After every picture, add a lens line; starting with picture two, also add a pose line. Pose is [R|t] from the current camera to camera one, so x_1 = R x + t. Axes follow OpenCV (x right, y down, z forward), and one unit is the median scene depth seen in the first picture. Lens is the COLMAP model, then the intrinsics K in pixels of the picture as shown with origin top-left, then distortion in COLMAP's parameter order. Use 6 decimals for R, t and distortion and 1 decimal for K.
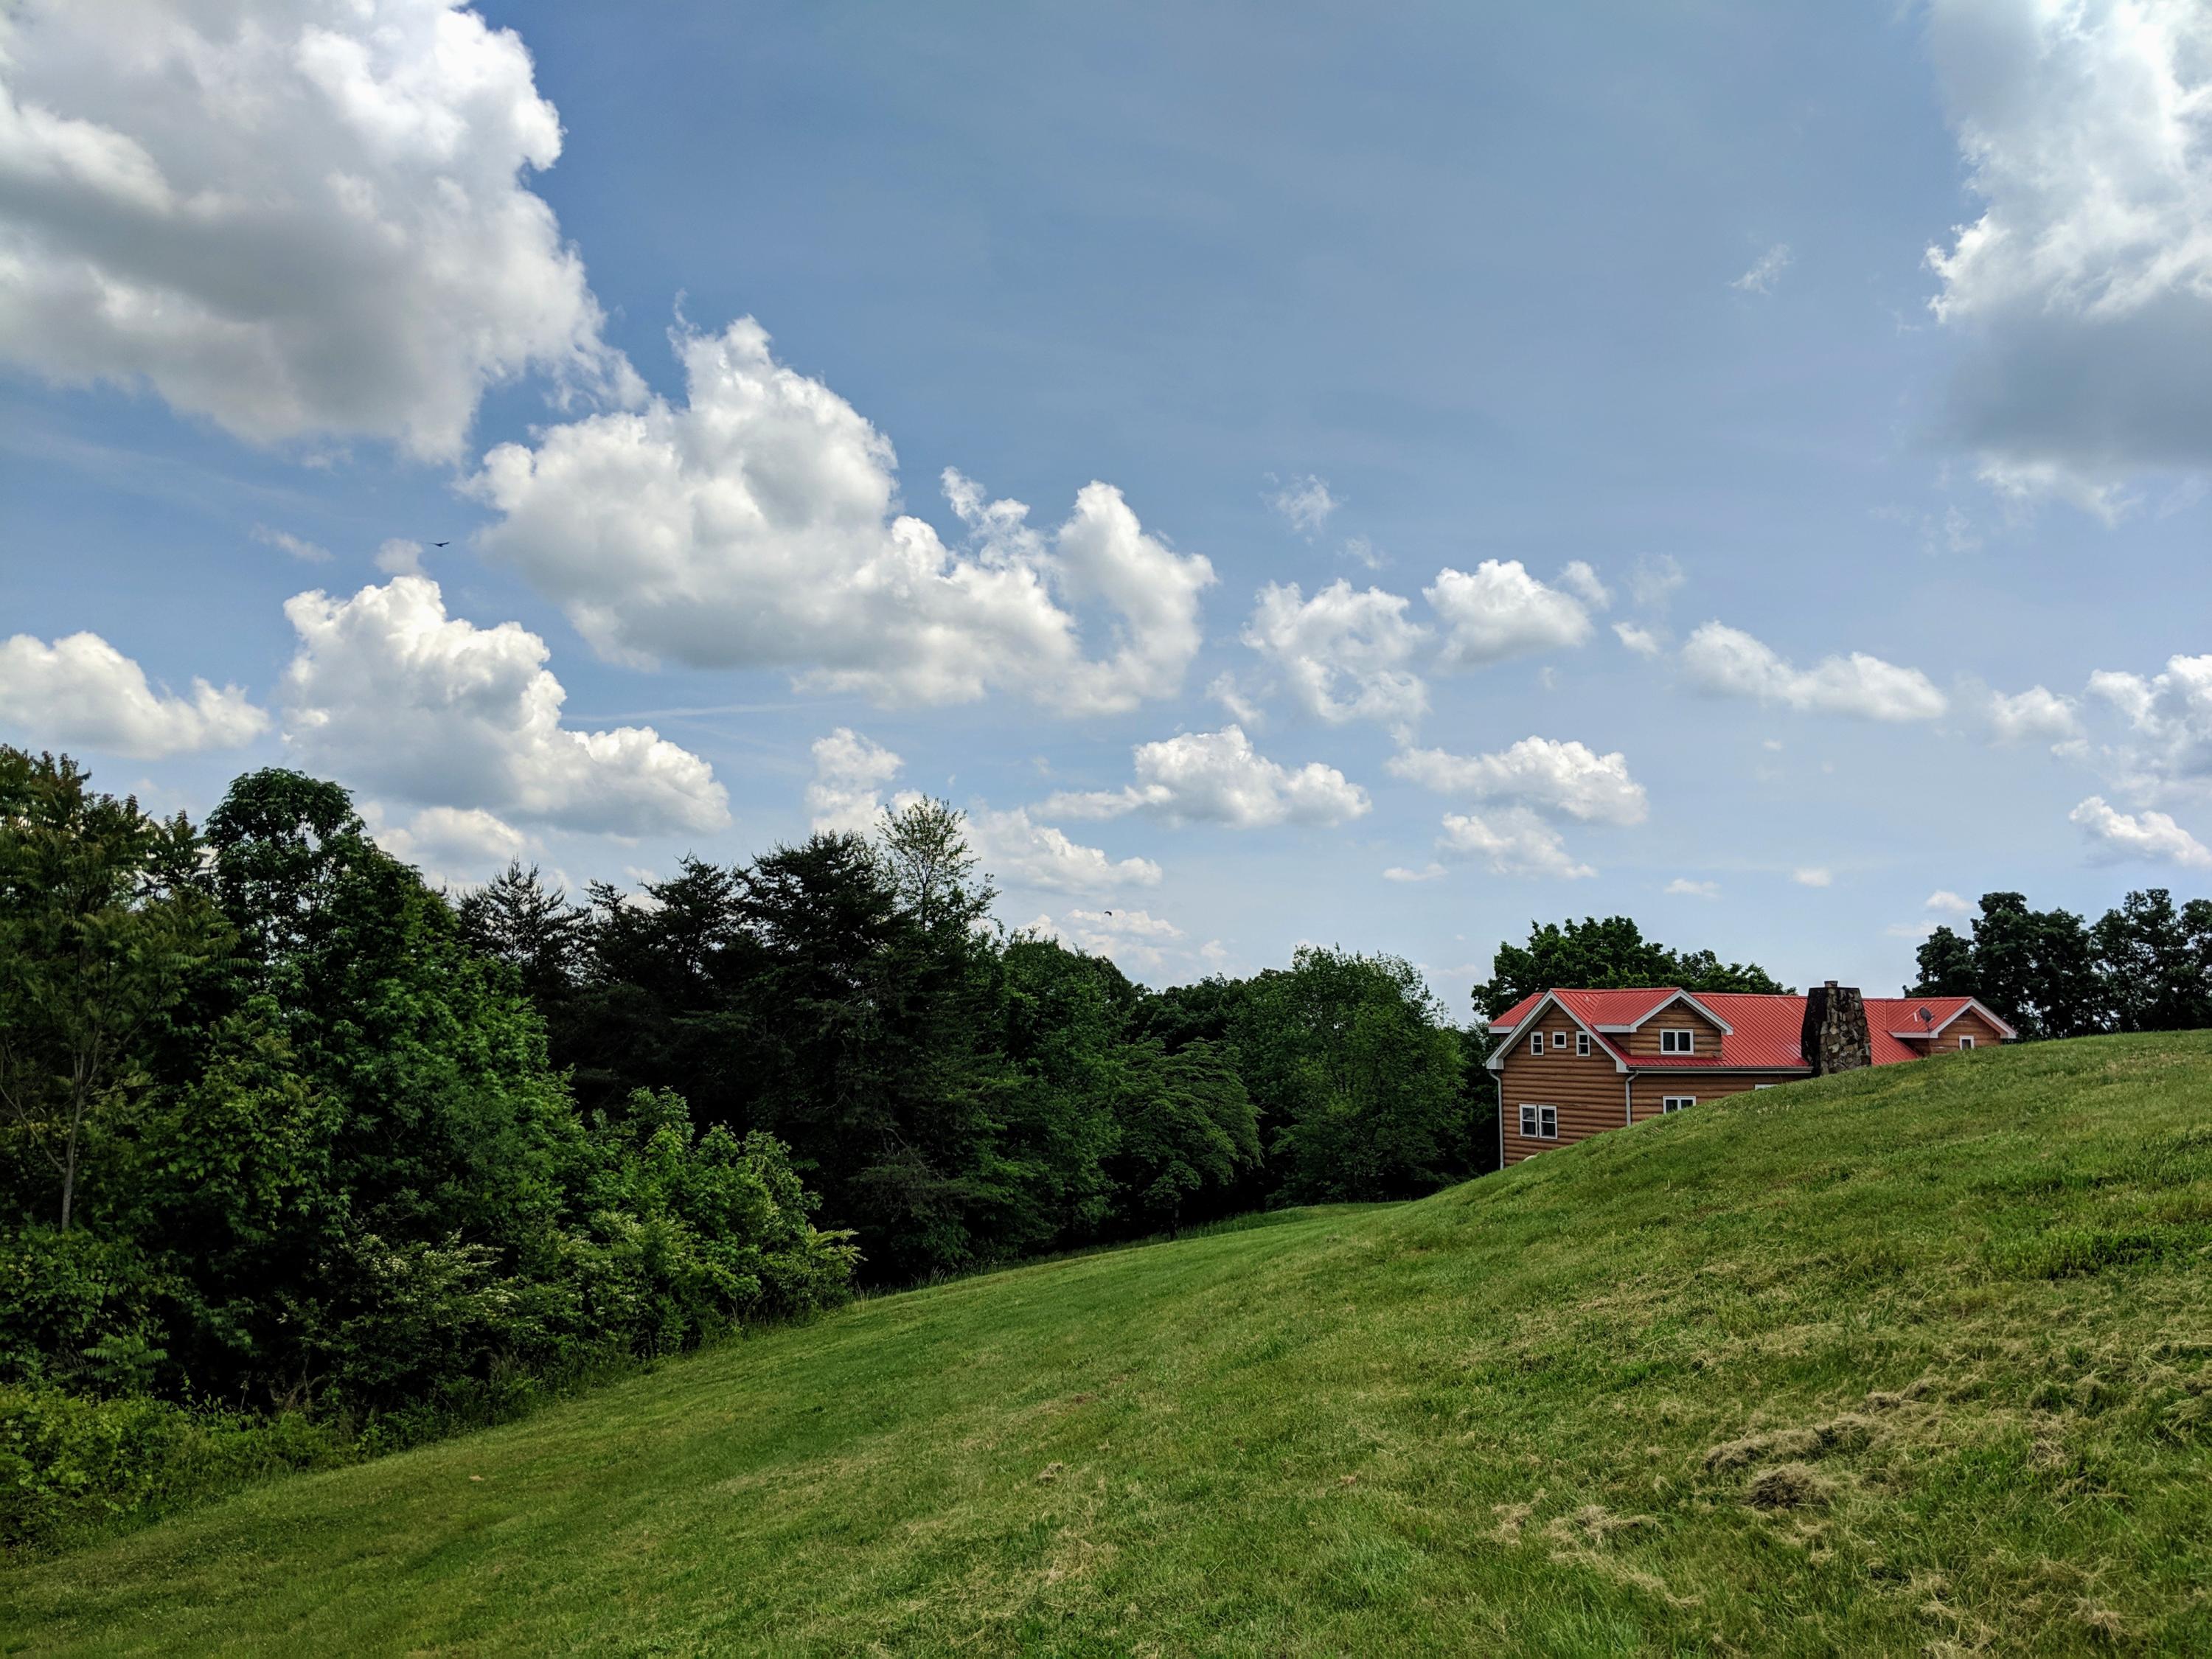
lens RADIAL K [[1744.7, 0, 1103.1], [0, 1744.7, 837.0], [0, 0, 1]] dist [0.074829, -0.178221]
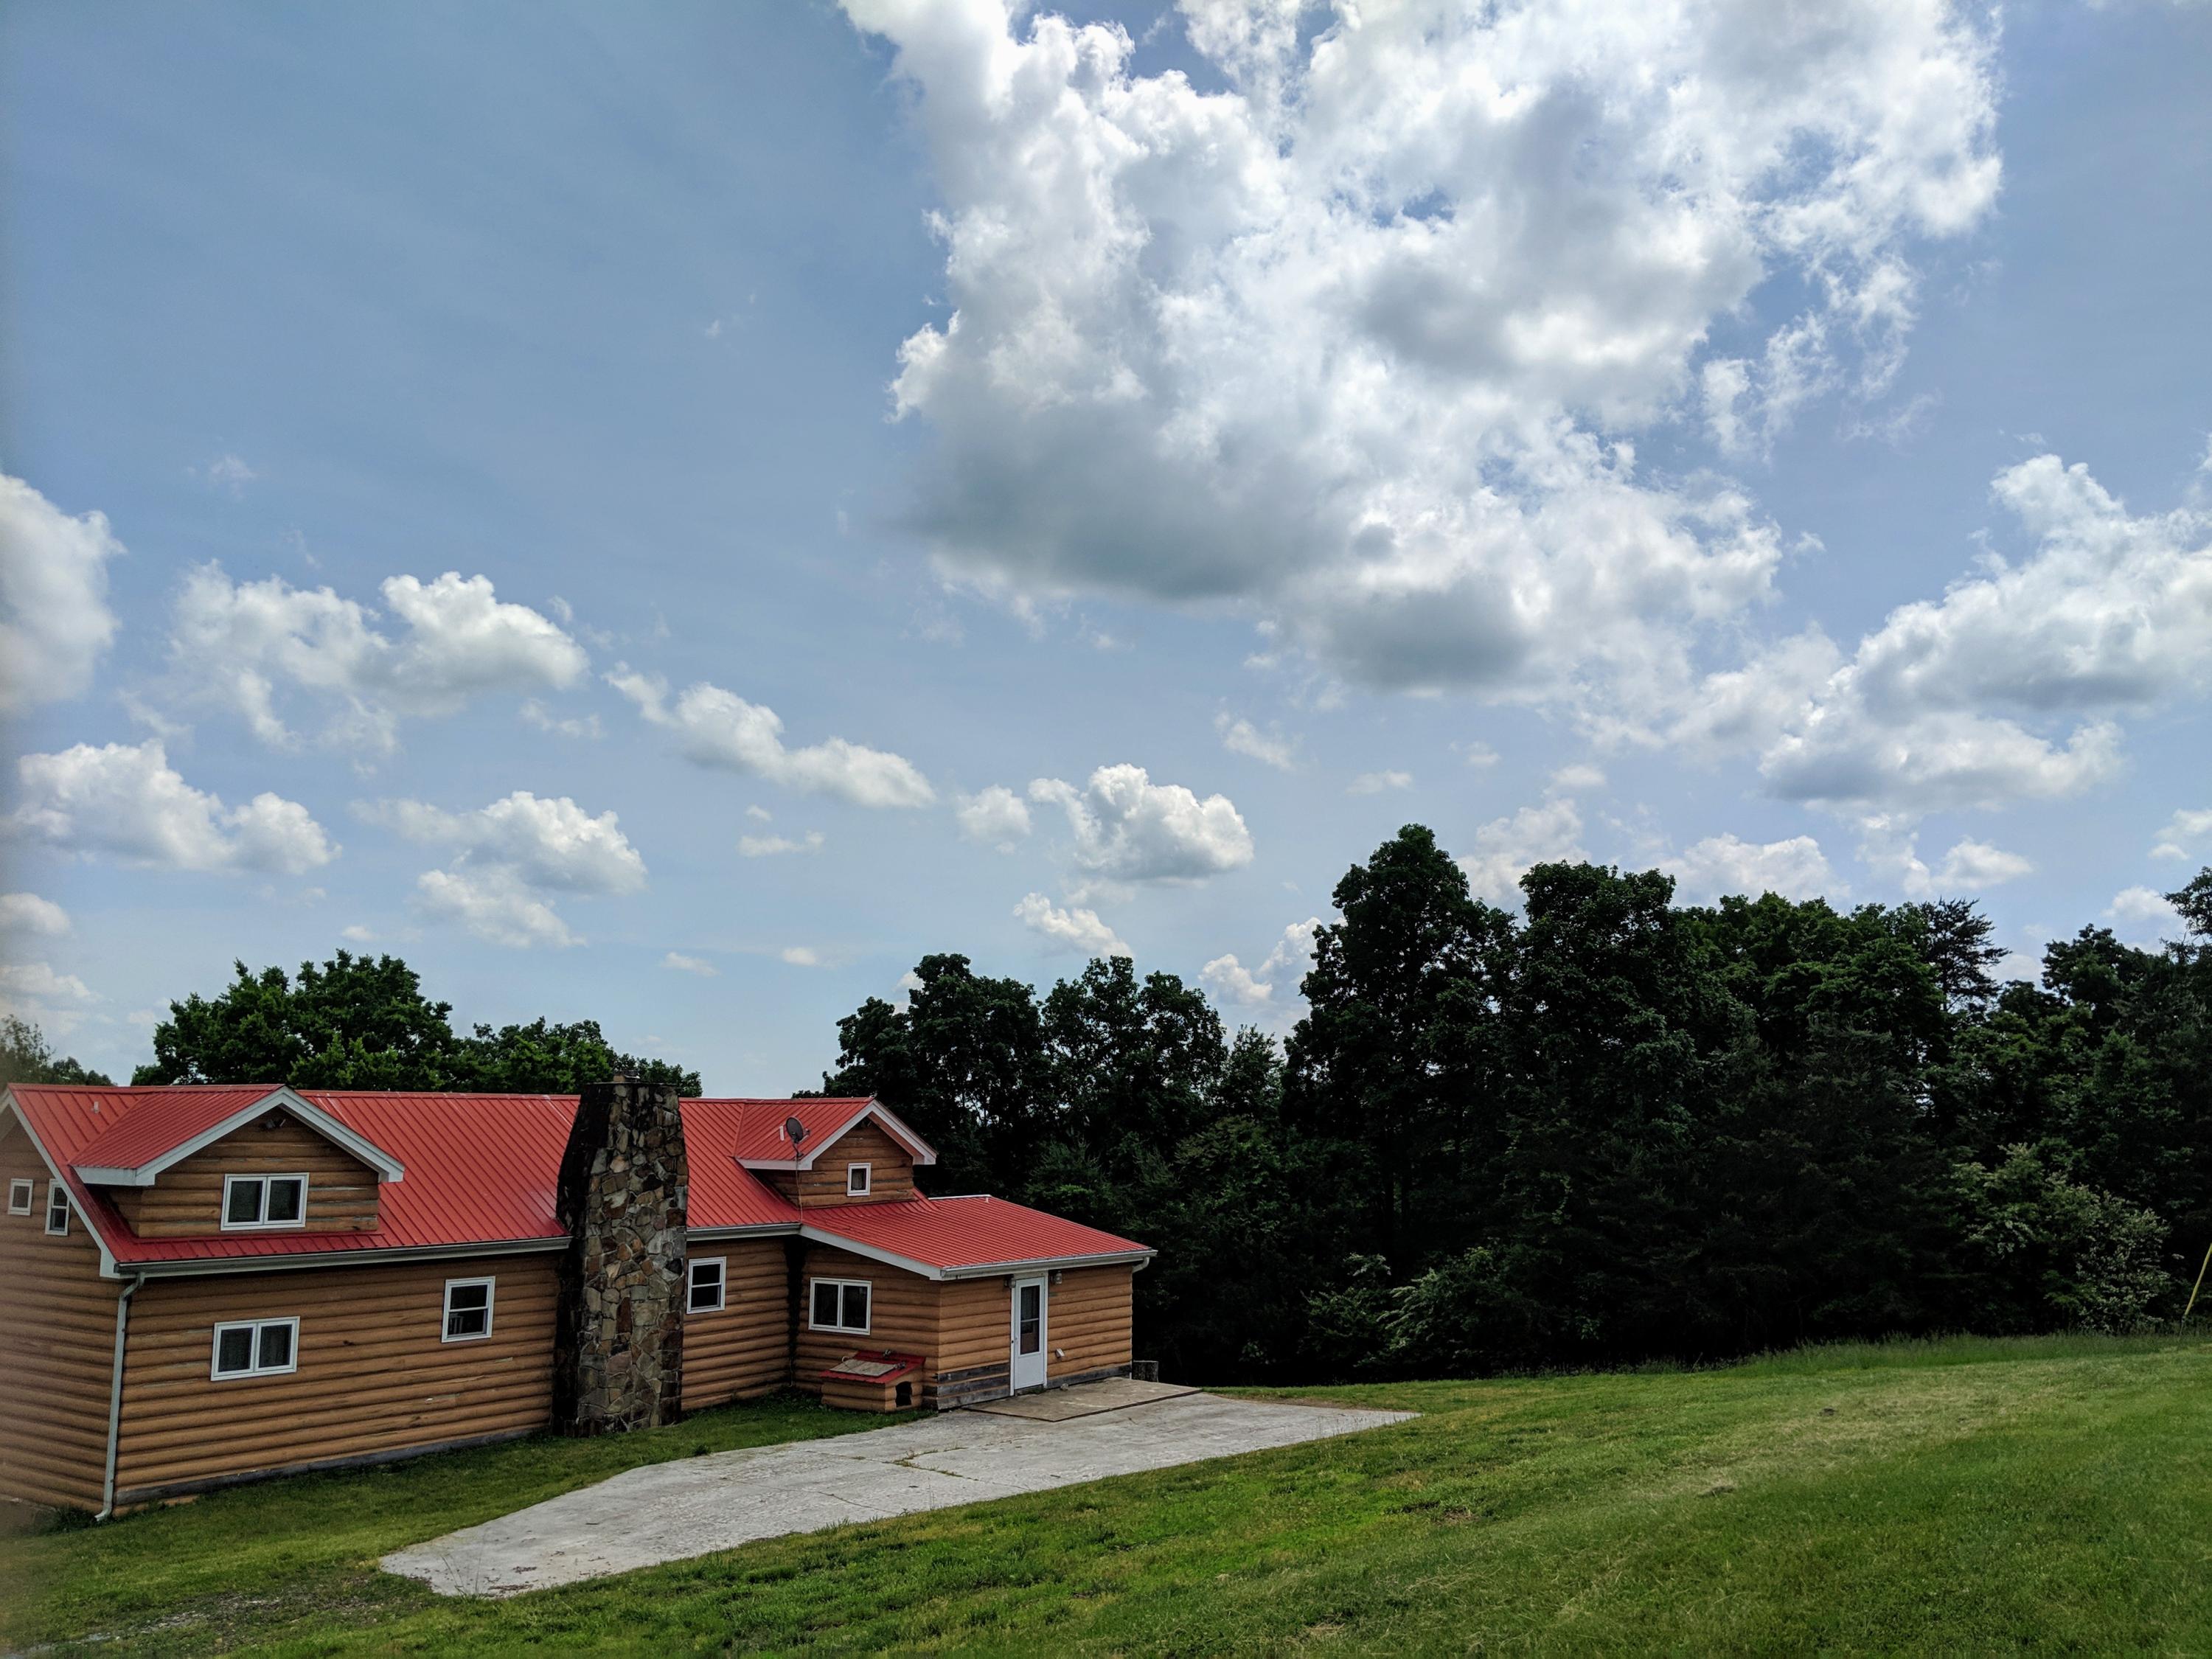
lens RADIAL K [[1766.0, 0, 1115.2], [0, 1766.0, 860.9], [0, 0, 1]] dist [0.085134, -0.159716]
pose [[0.847810, 0.071519, 0.525455, 0.228899], [-0.057519, 0.997420, -0.042952, 0.030258], [-0.527171, 0.006192, 0.849737, 0.420695]]
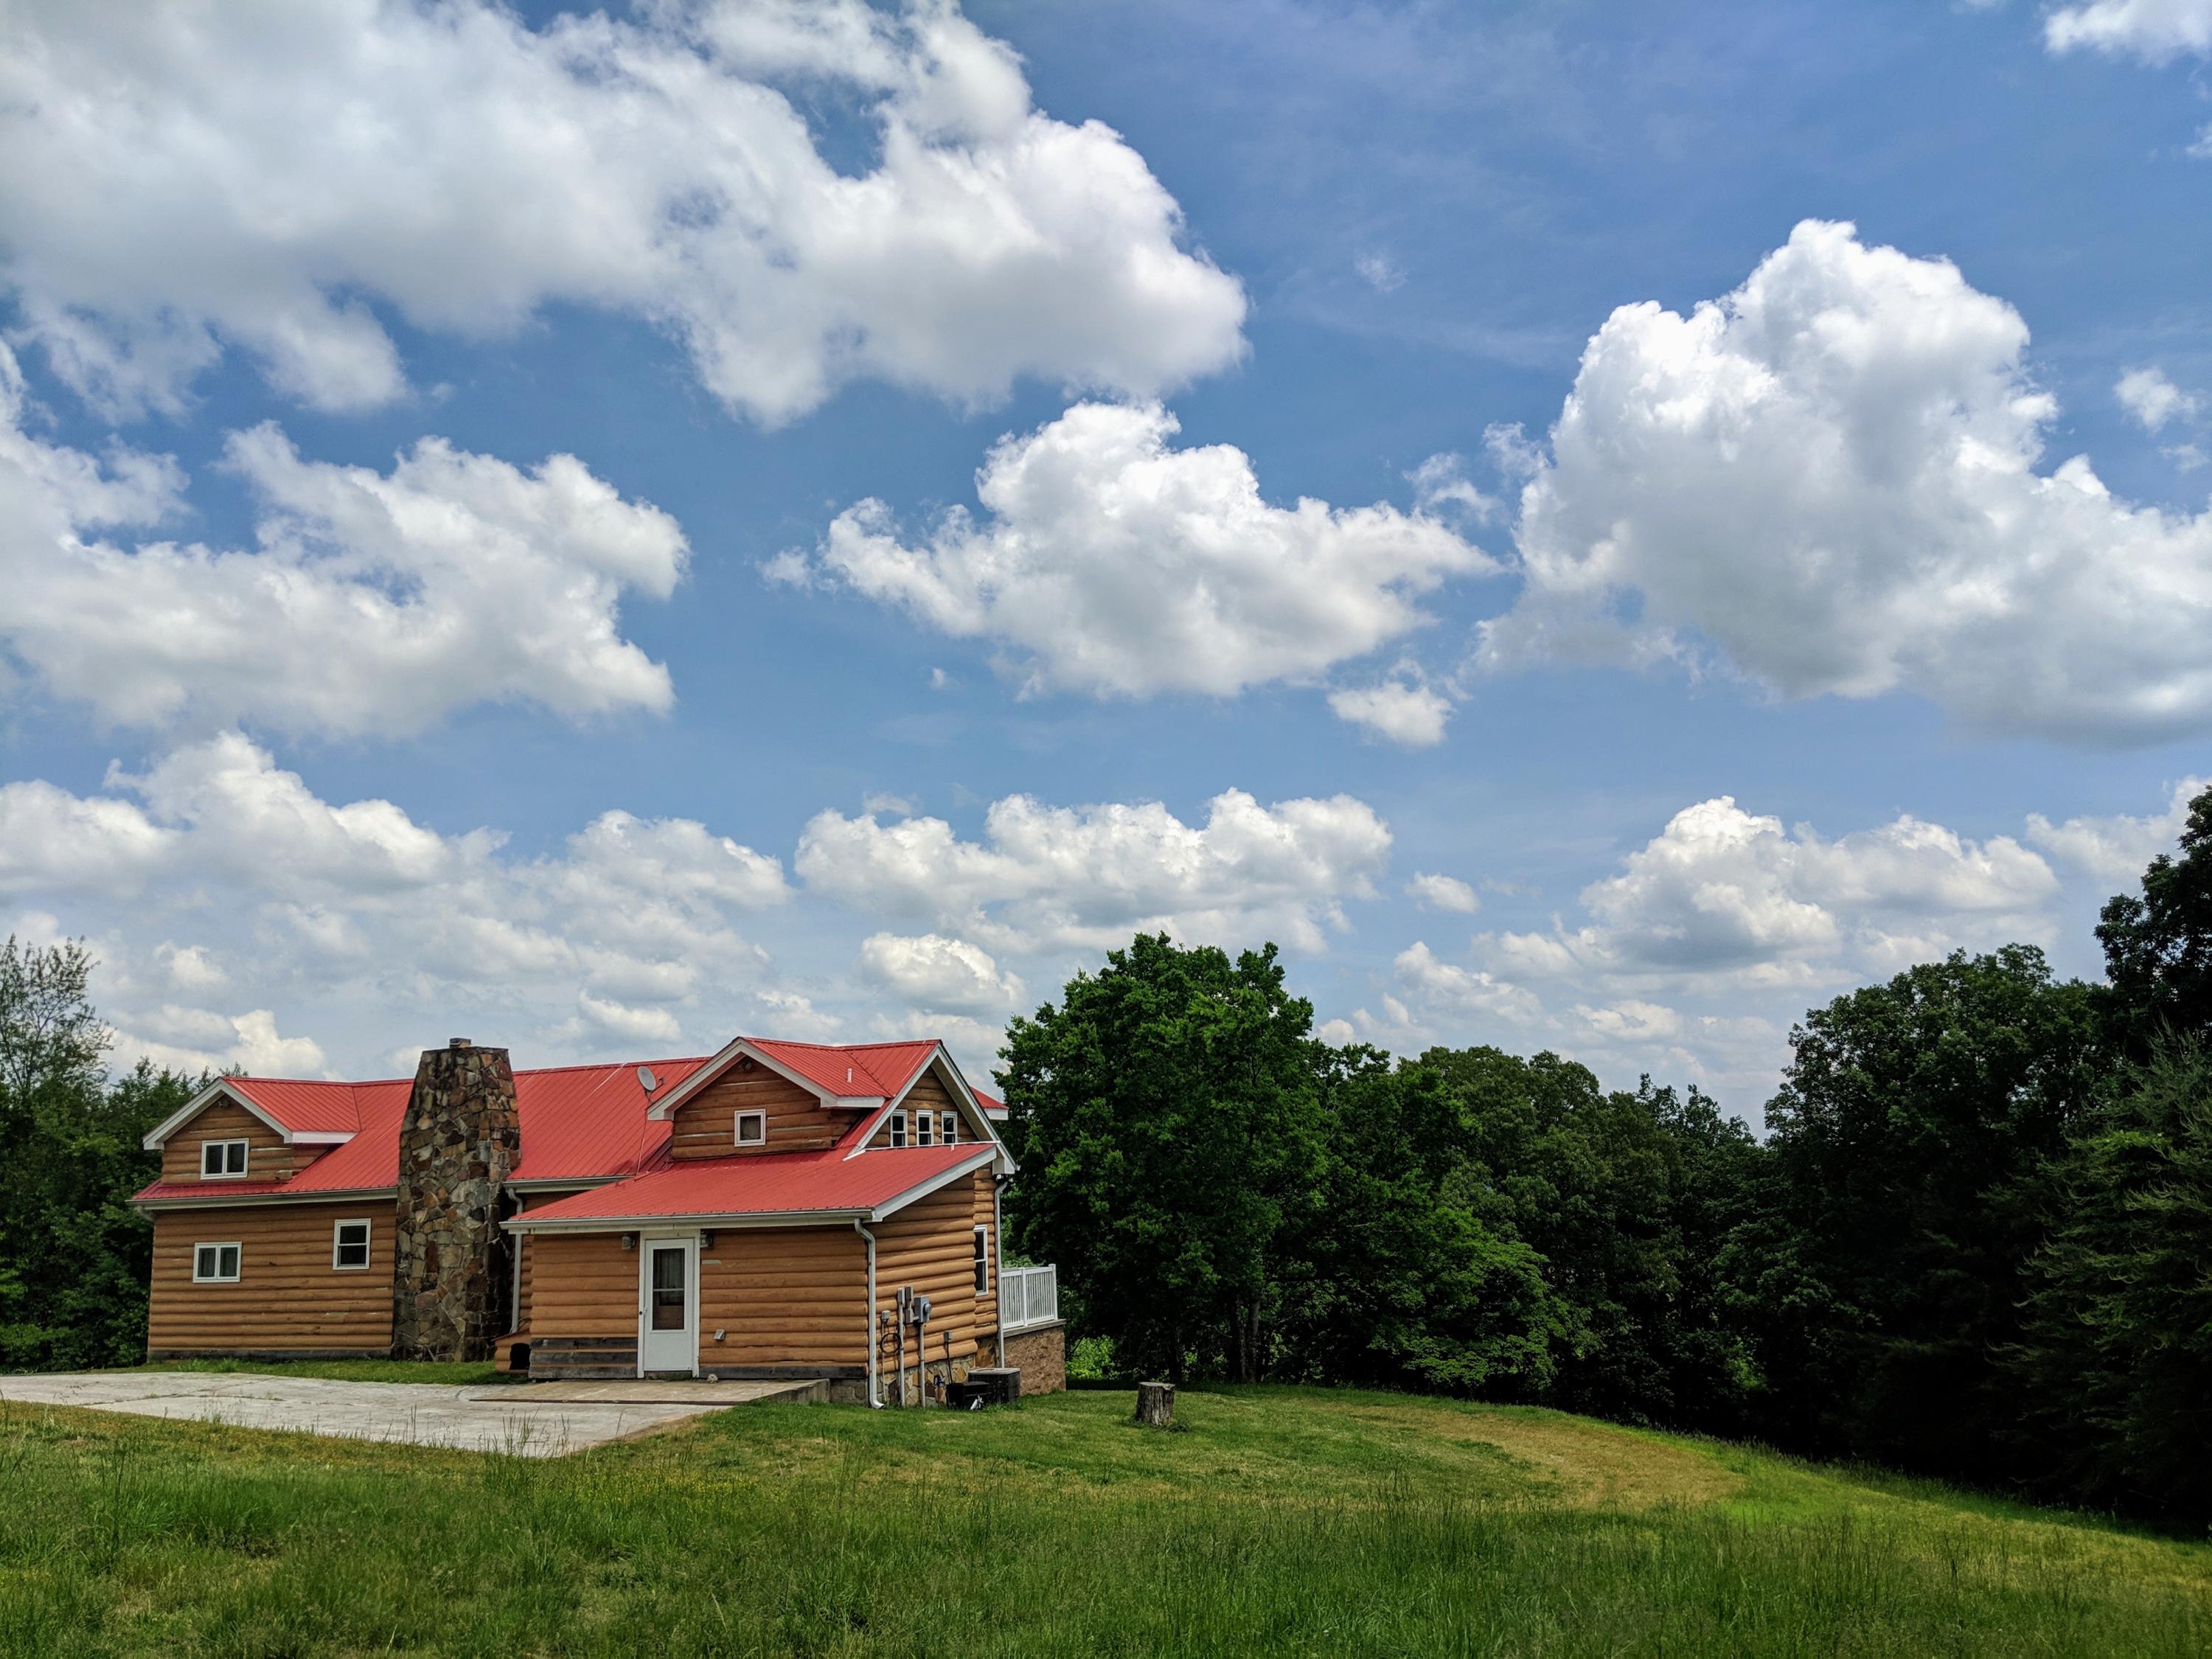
lens RADIAL K [[1766.0, 0, 1115.2], [0, 1766.0, 860.9], [0, 0, 1]] dist [0.085134, -0.159716]
pose [[0.719882, -0.162107, -0.674901, 0.893812], [0.127512, 0.986683, -0.100985, 0.101341], [0.682284, -0.013361, 0.730965, 0.646698]]
